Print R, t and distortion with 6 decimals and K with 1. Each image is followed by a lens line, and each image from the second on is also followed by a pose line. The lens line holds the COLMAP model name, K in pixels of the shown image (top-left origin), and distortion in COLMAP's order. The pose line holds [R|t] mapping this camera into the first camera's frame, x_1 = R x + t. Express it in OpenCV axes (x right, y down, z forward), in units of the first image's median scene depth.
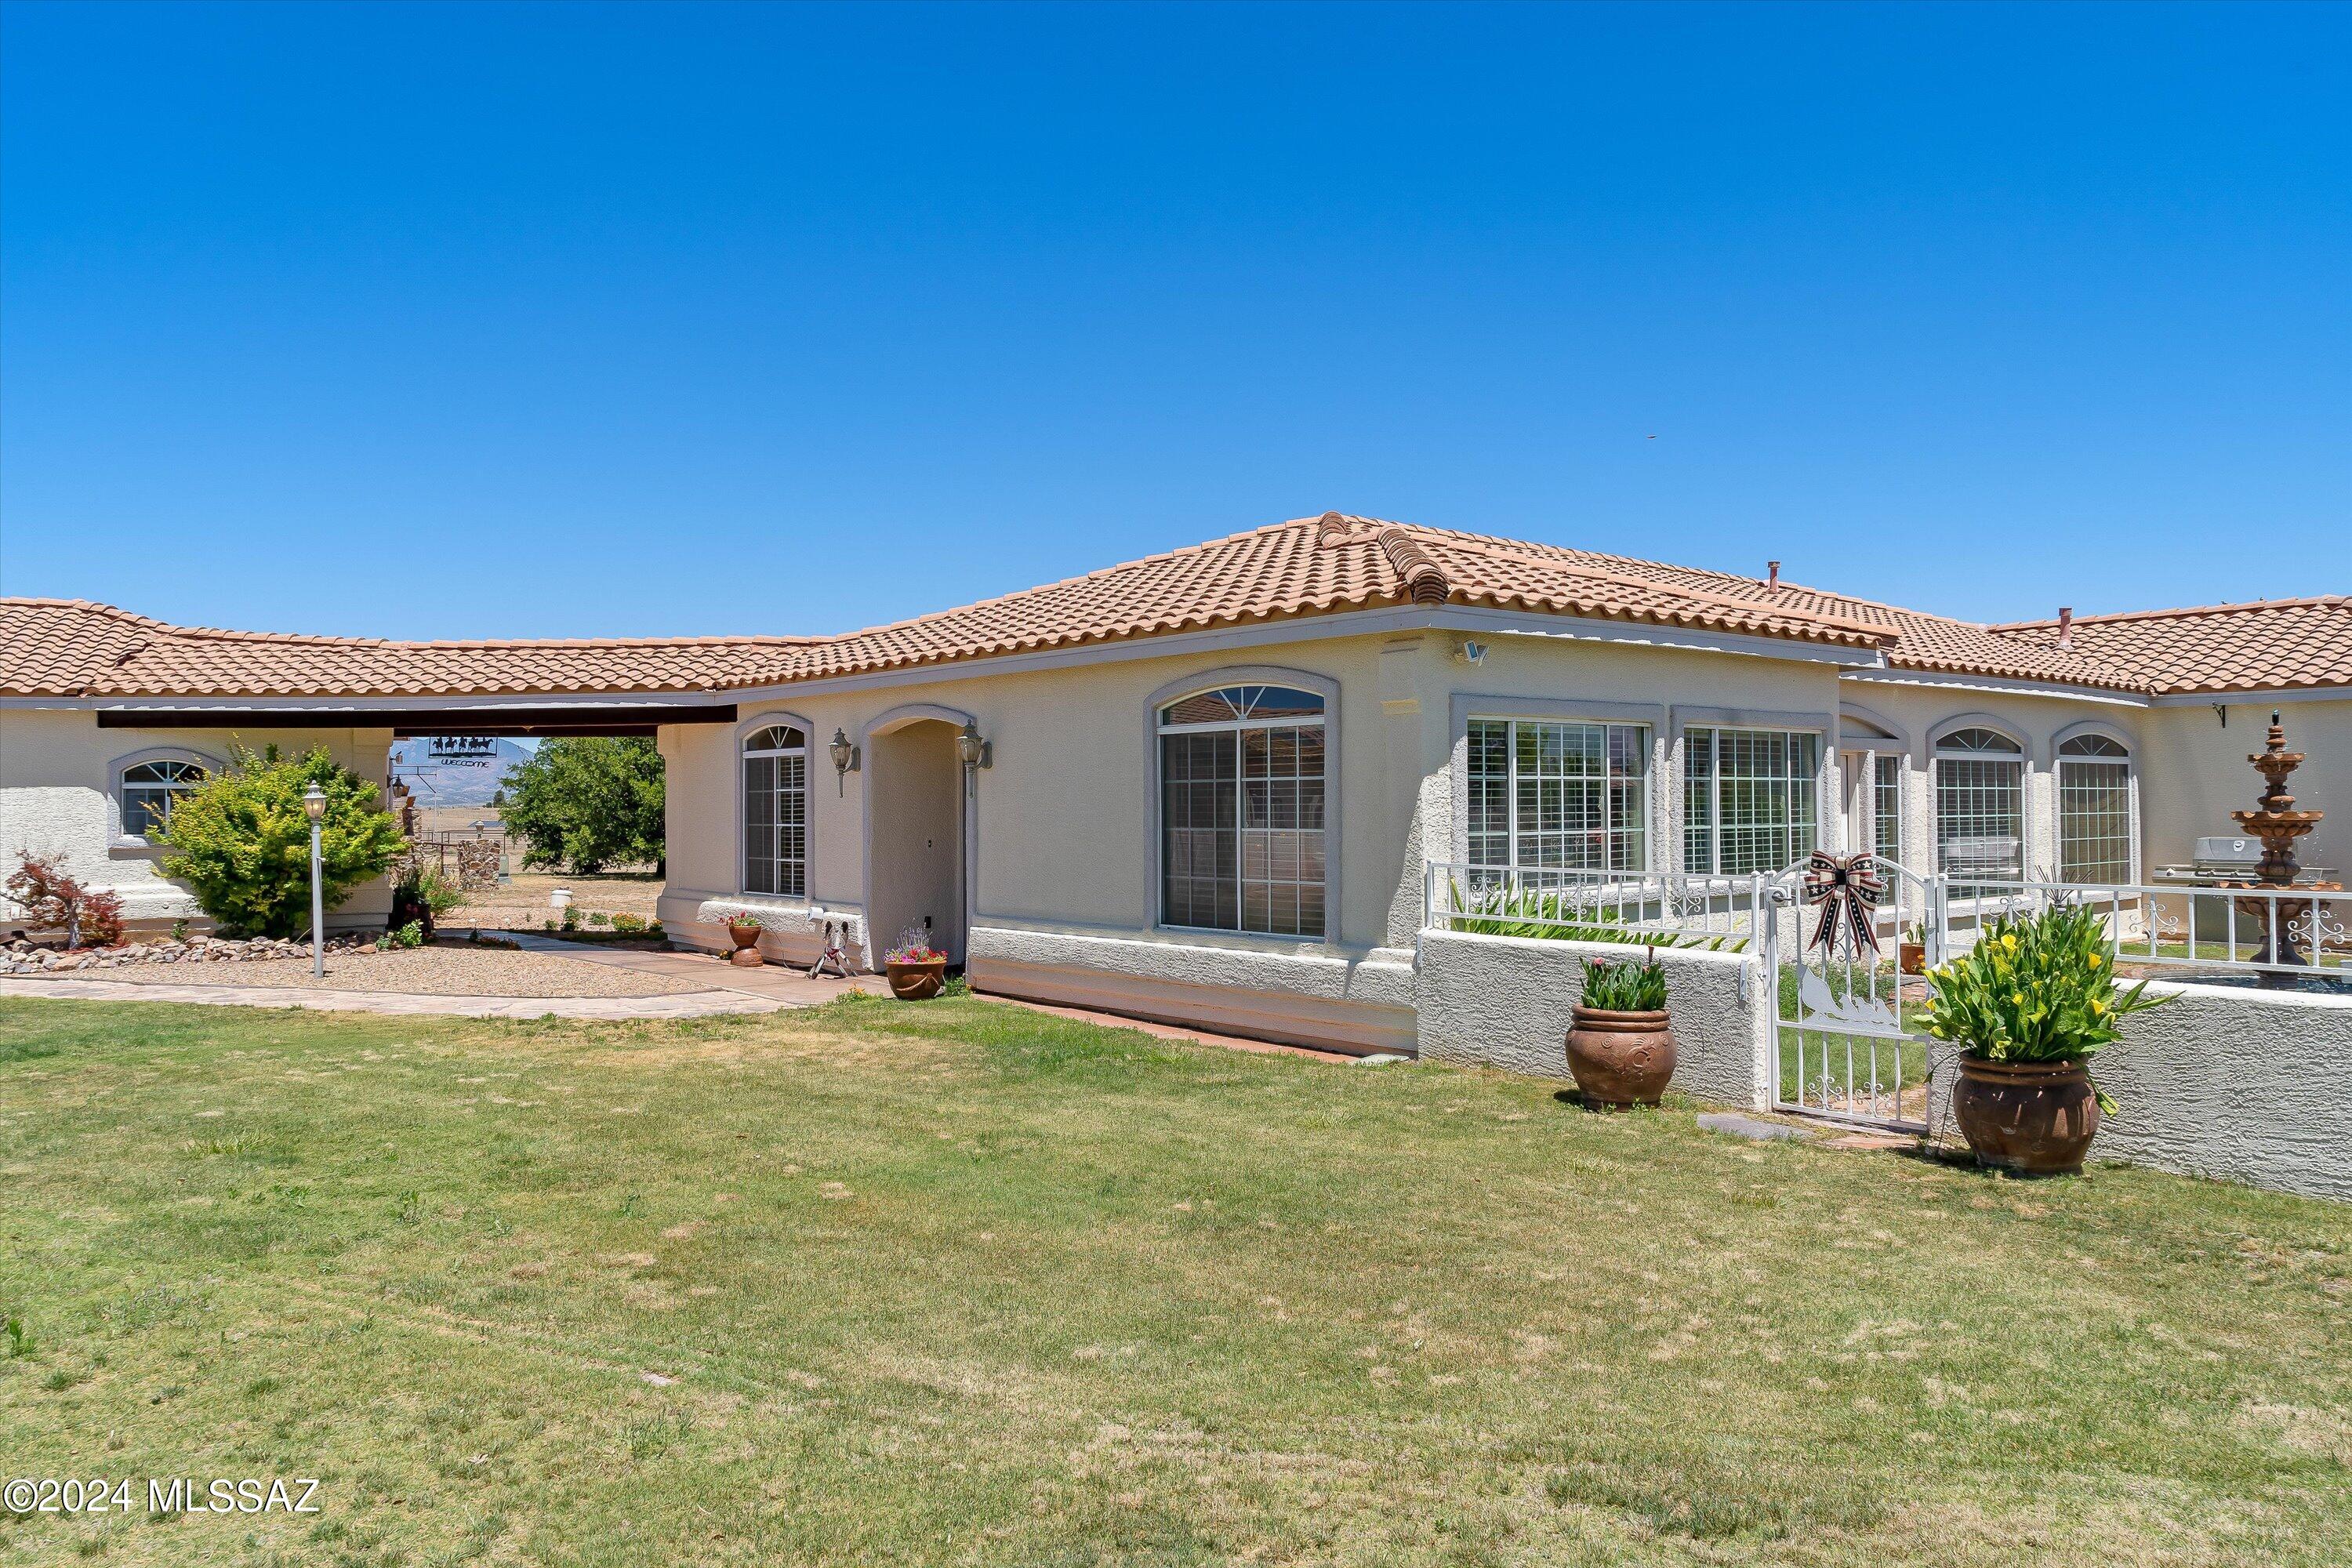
lens RADIAL K [[1676.8, 0, 1175.2], [0, 1676.8, 792.1], [0, 0, 1]] dist [-0.008905, -0.003177]
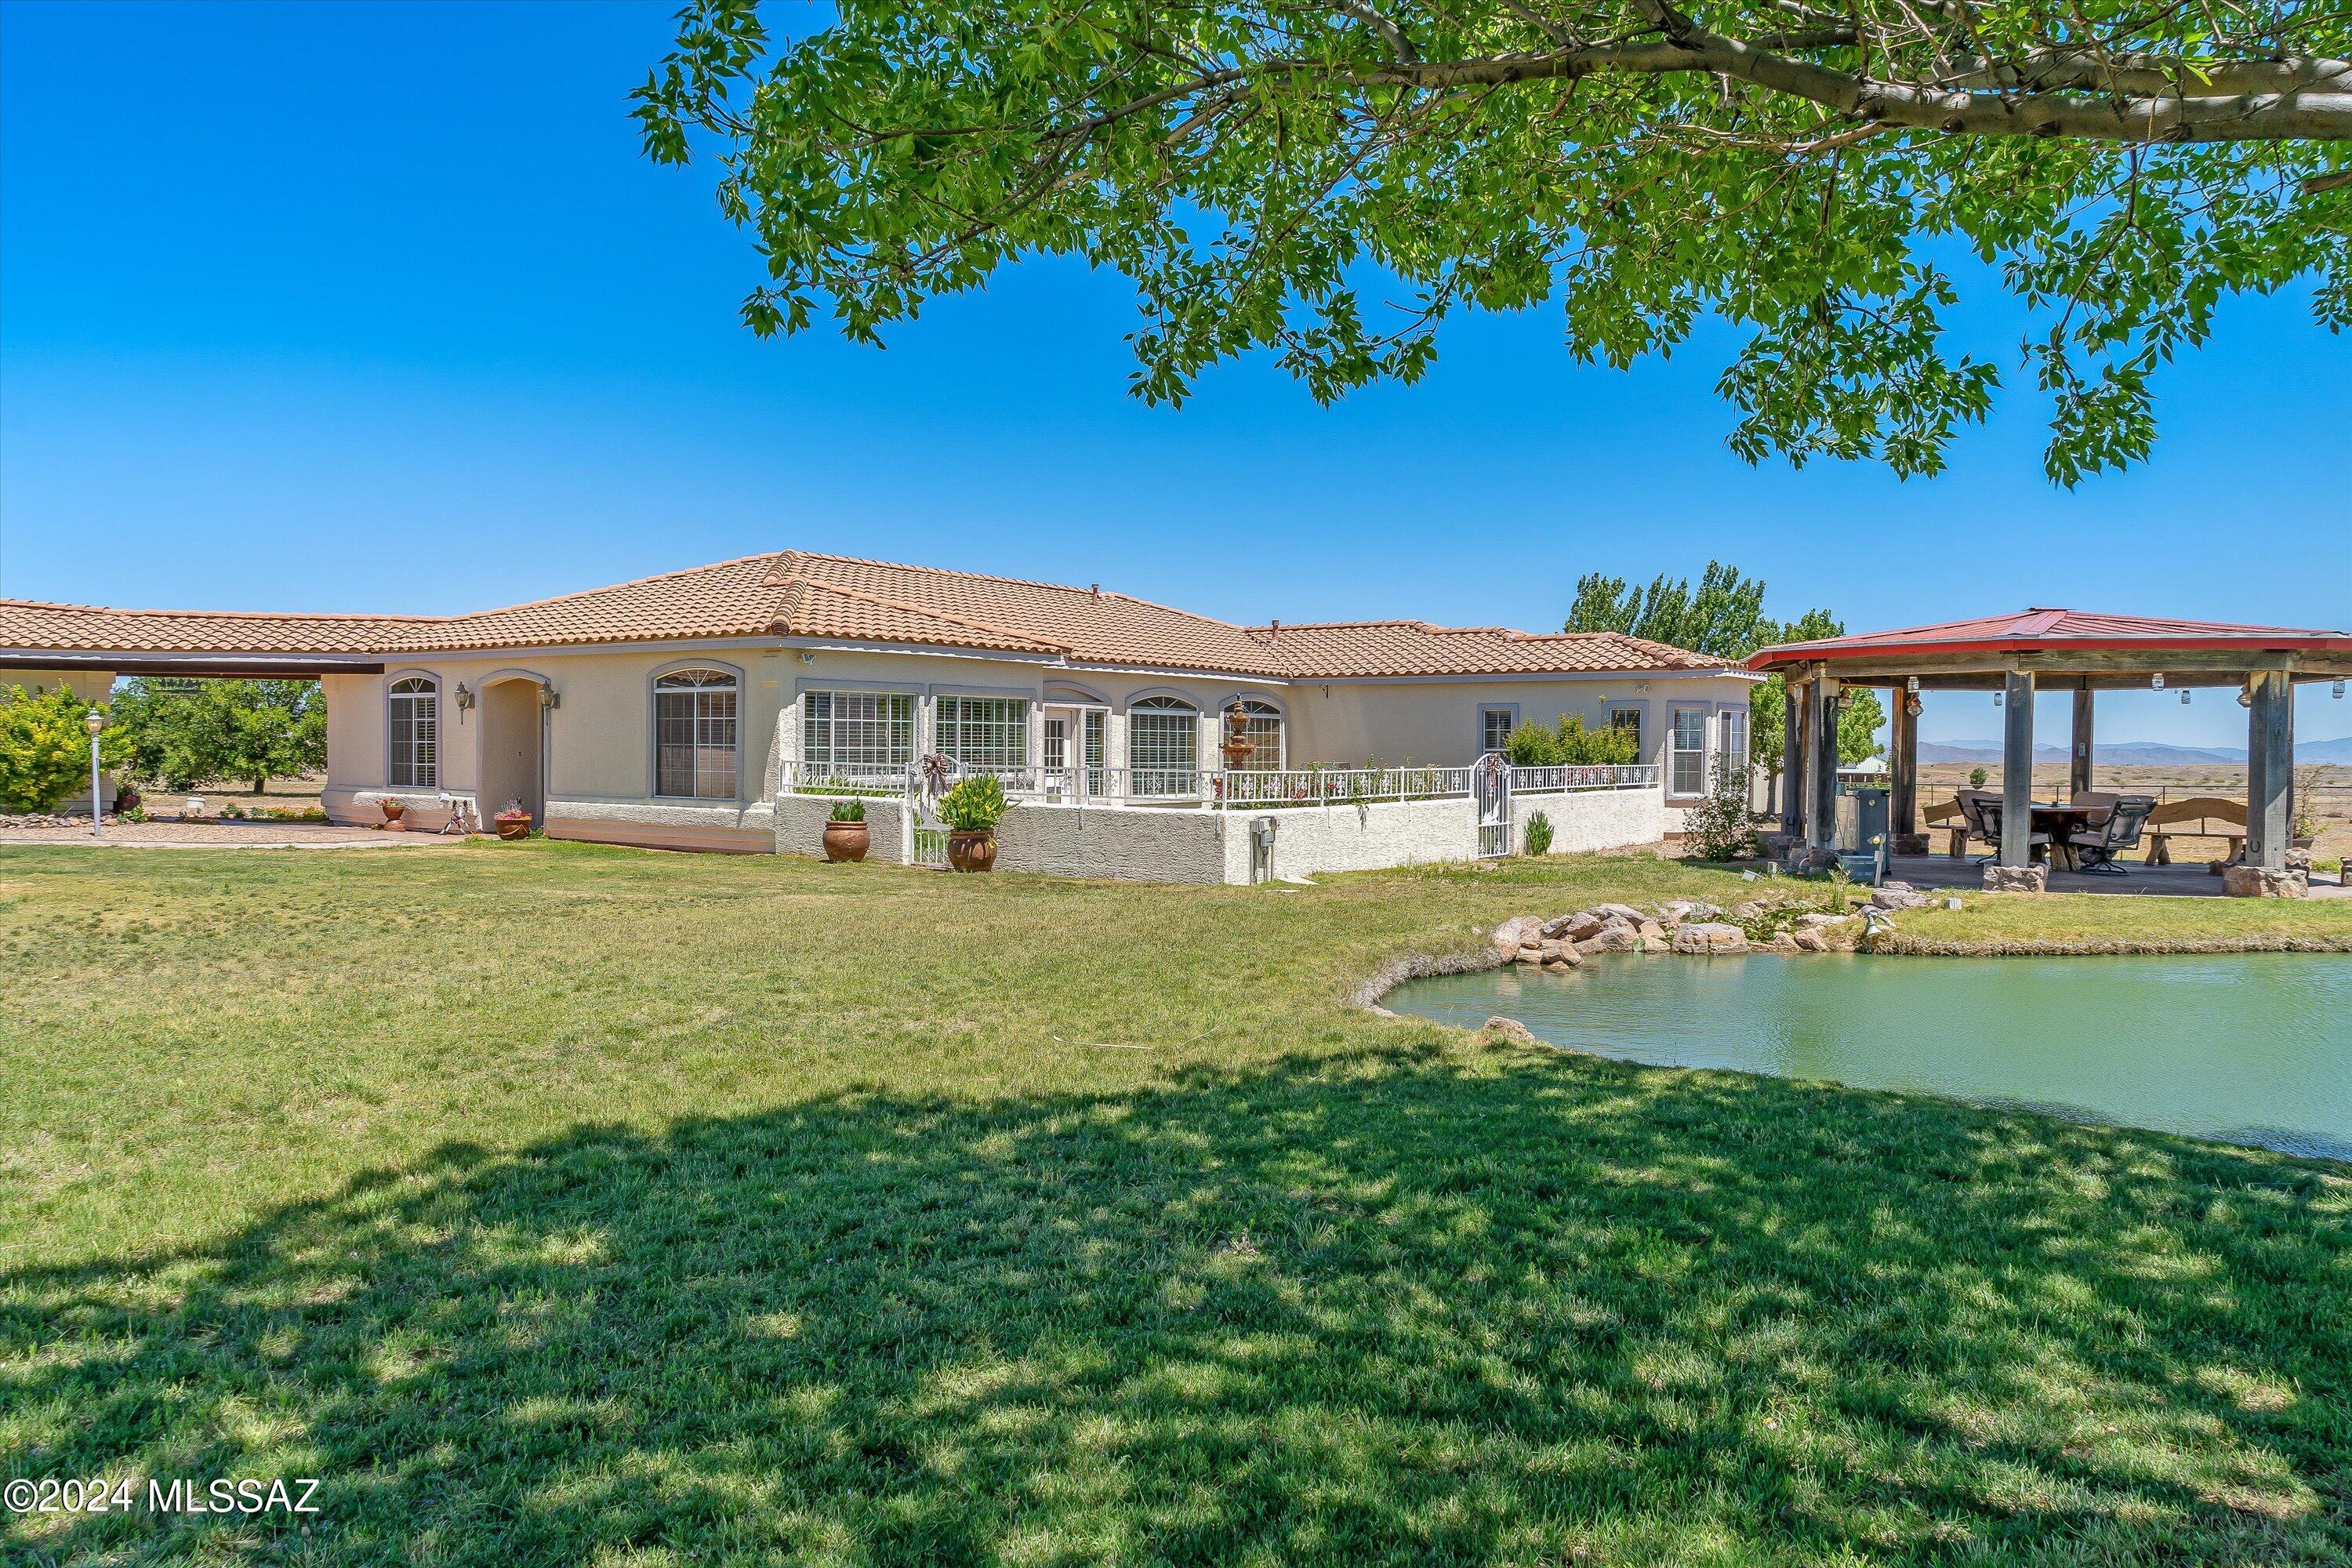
lens RADIAL K [[1676.8, 0, 1175.4], [0, 1676.8, 773.7], [0, 0, 1]] dist [-0.008905, -0.003177]
pose [[0.971595, 0.010122, 0.236433, 0.089588], [-0.016041, 0.999604, 0.023121, 0.002260], [-0.236105, -0.026257, 0.971373, -0.742655]]
